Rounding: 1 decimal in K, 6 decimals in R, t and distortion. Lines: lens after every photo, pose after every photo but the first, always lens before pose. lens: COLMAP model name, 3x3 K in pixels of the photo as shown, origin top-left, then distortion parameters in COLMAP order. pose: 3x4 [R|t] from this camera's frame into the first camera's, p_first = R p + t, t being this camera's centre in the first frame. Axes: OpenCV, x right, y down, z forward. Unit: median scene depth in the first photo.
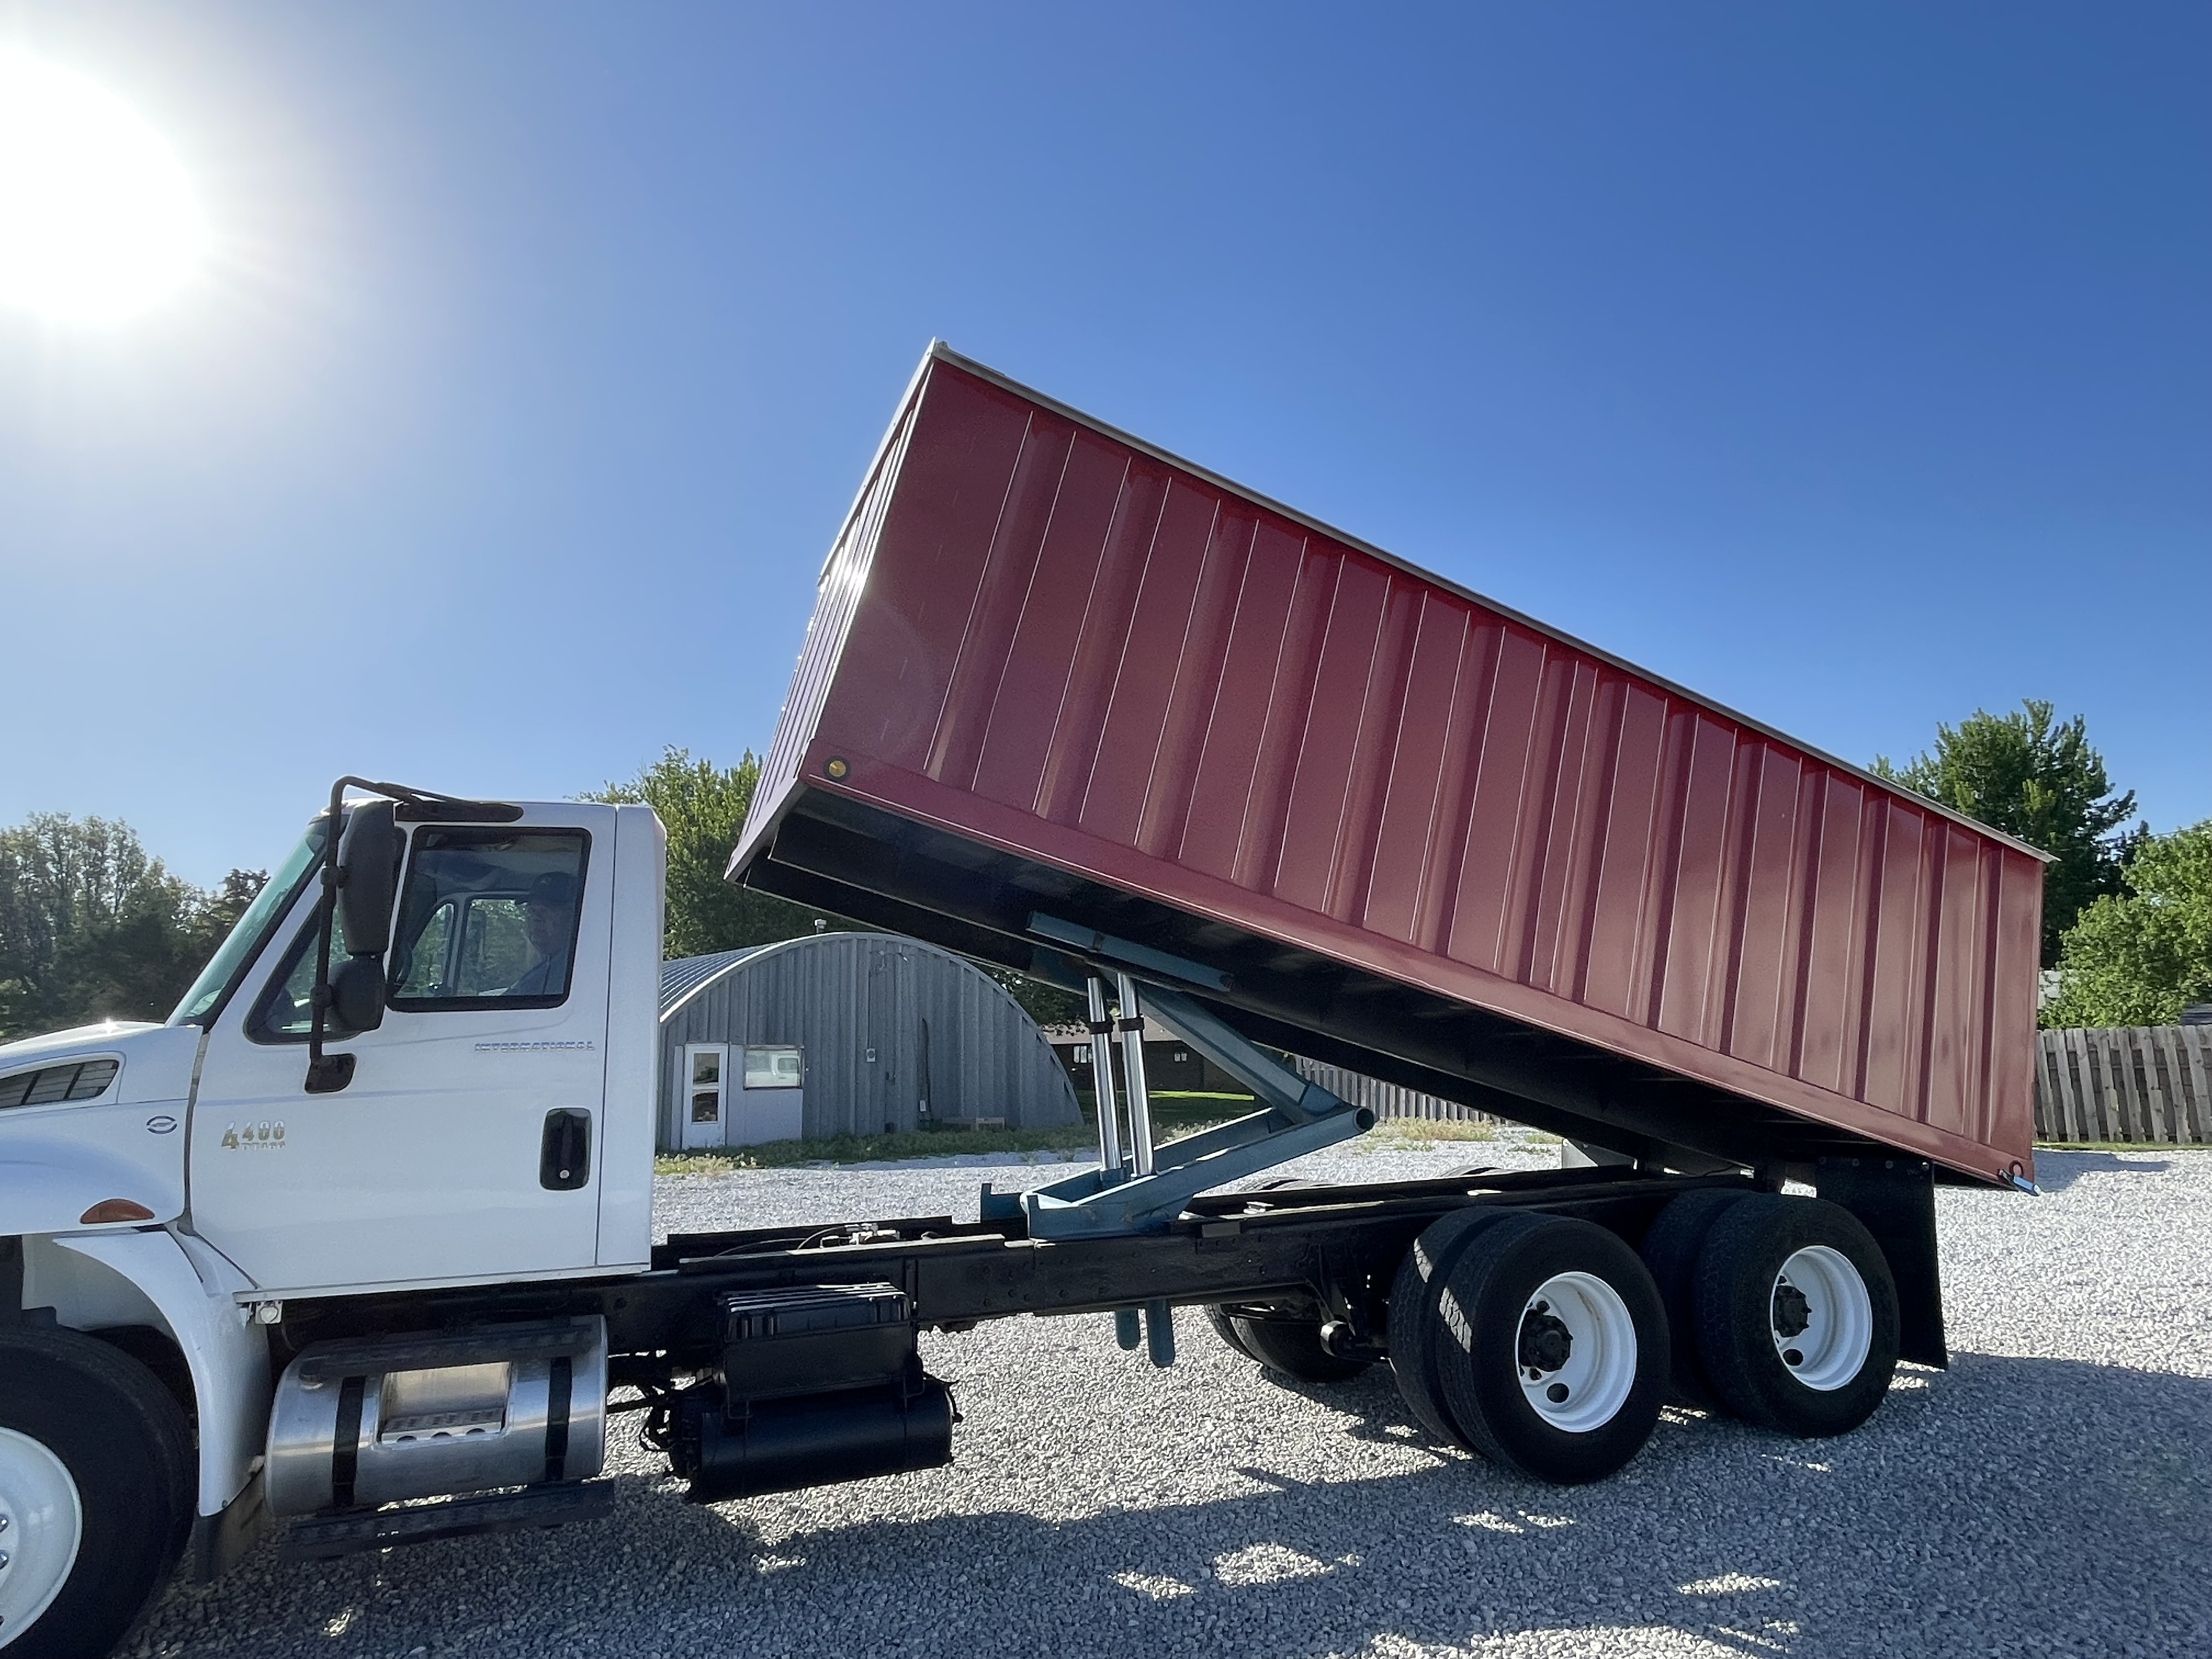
lens RADIAL K [[1263.0, 0, 1106.0], [0, 1263.0, 829.5], [0, 0, 1]] dist [-0.012644, 0.000975]
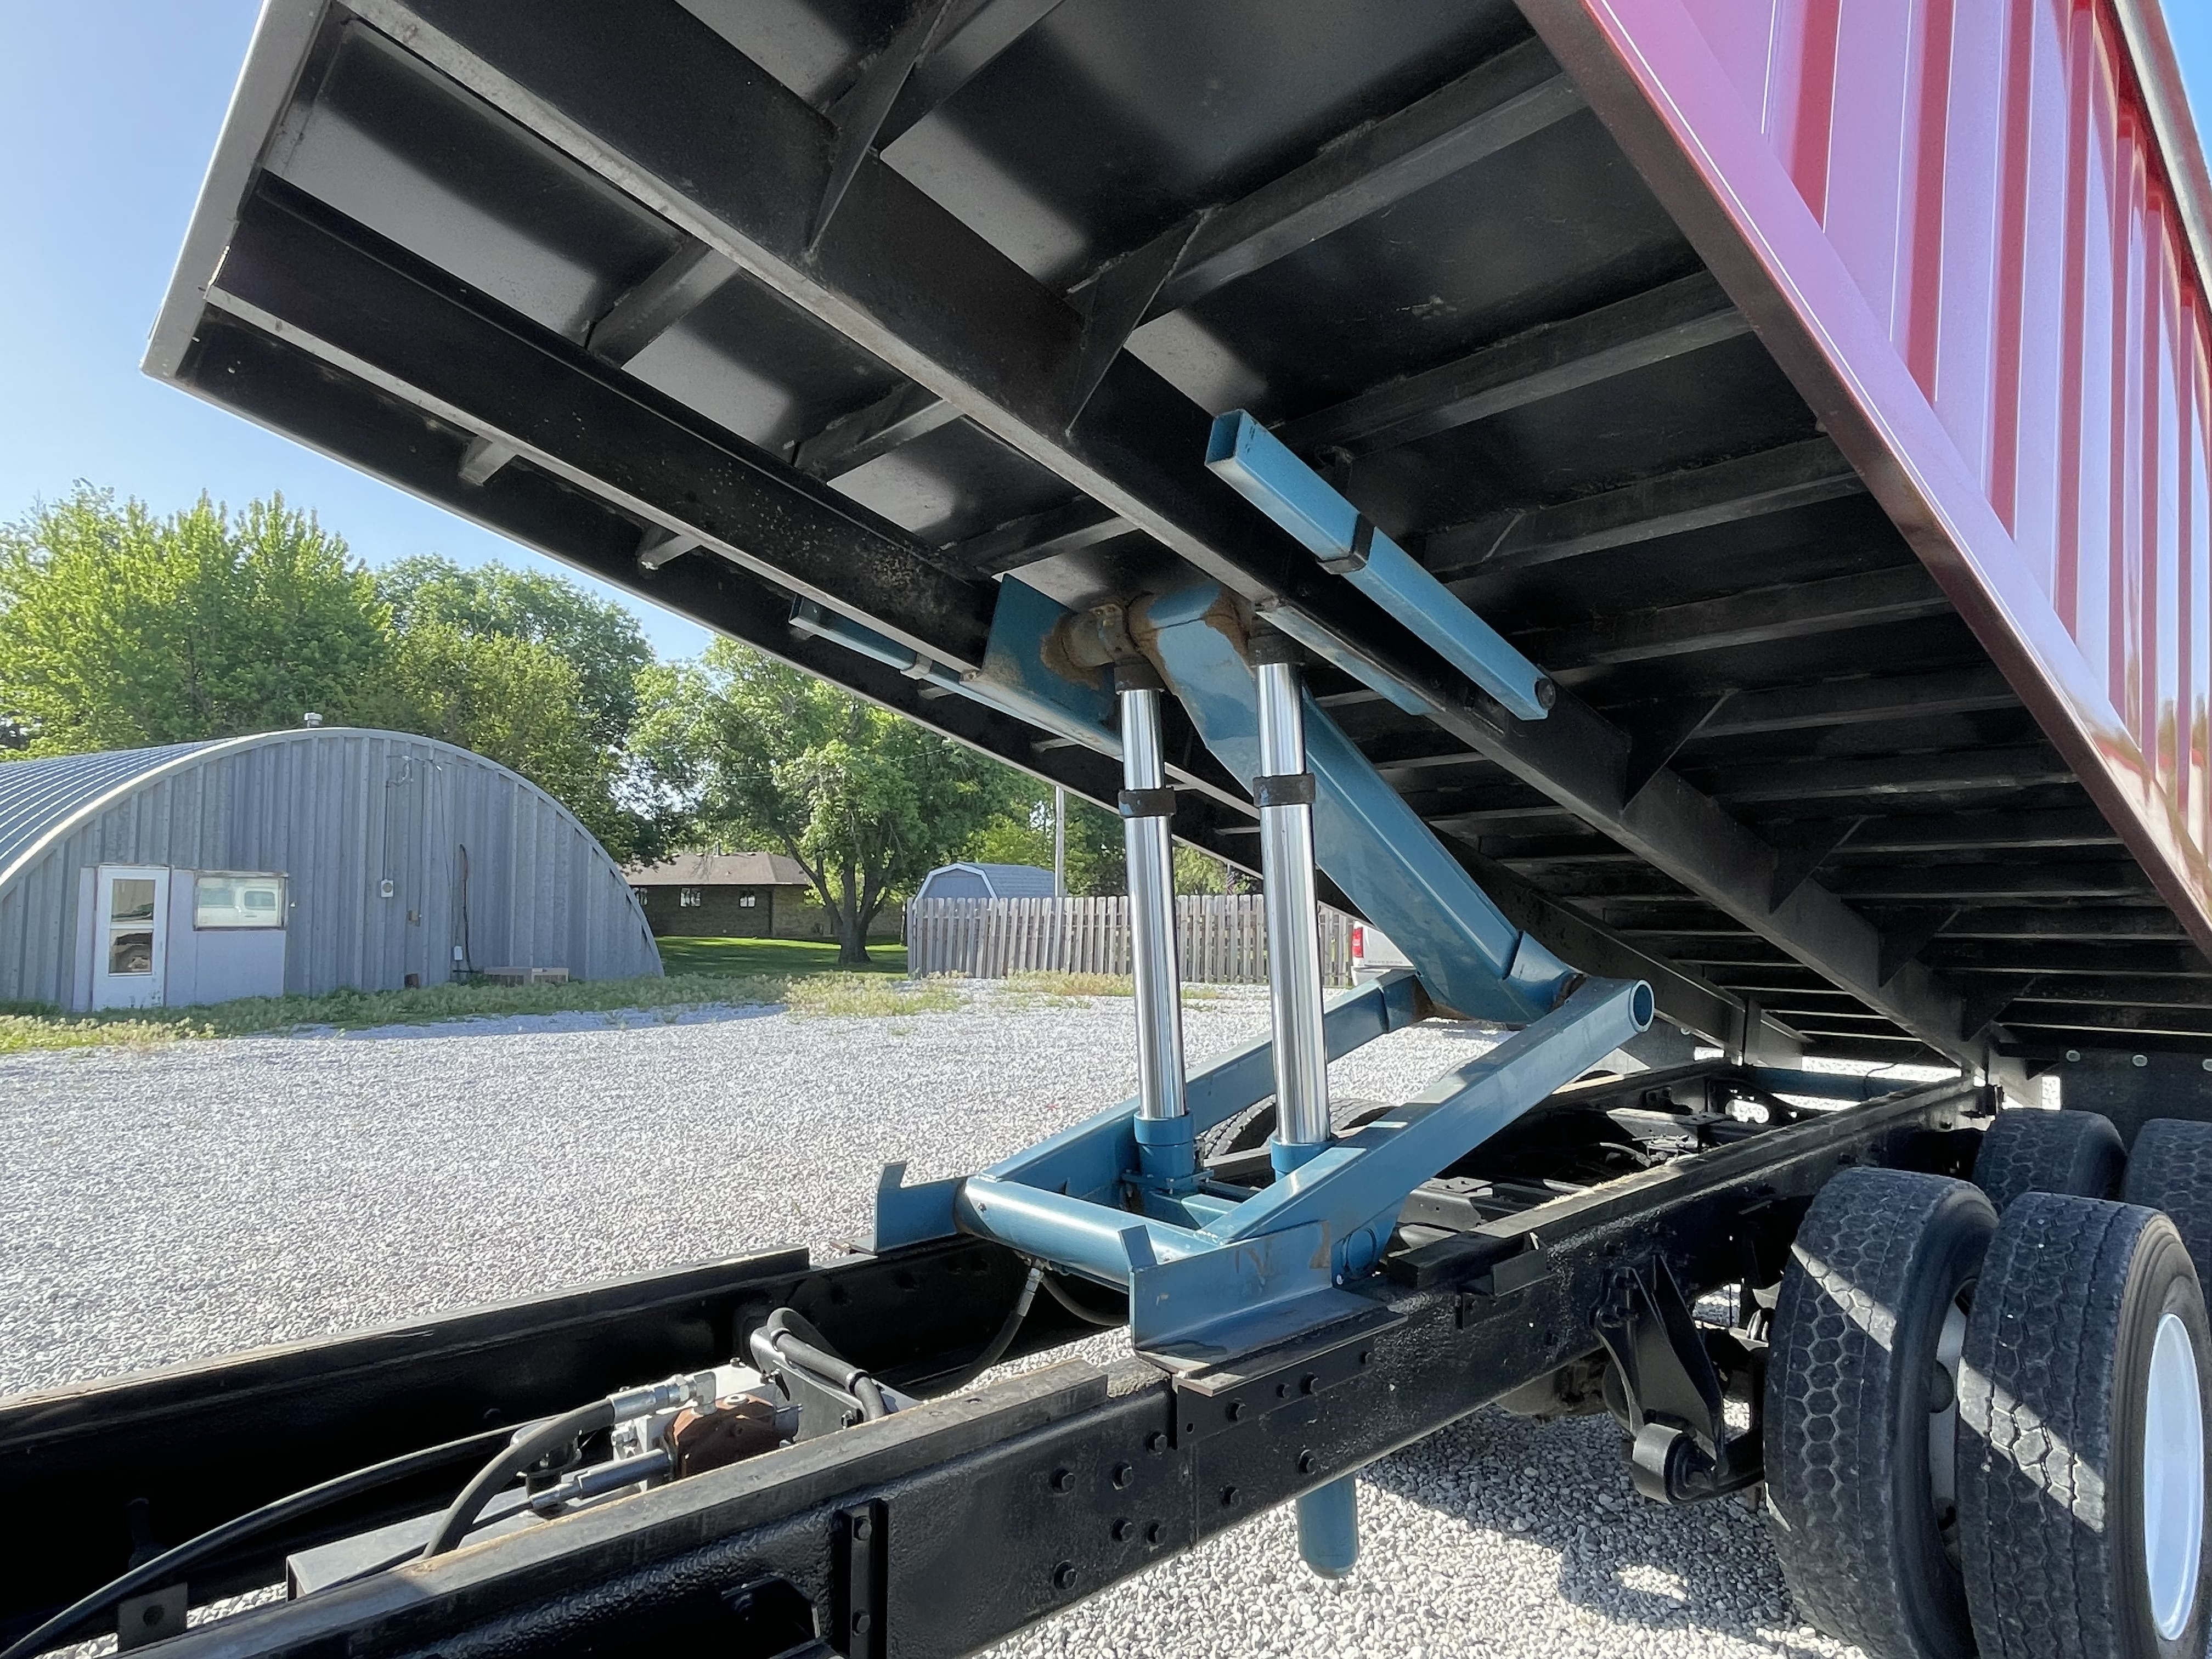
lens RADIAL K [[1263.0, 0, 1106.0], [0, 1263.0, 829.5], [0, 0, 1]] dist [-0.012644, 0.000975]
pose [[0.938201, 0.042126, 0.343518, -0.040799], [-0.081946, 0.991379, 0.102233, 0.029136], [-0.336250, -0.124065, 0.933565, 0.141143]]
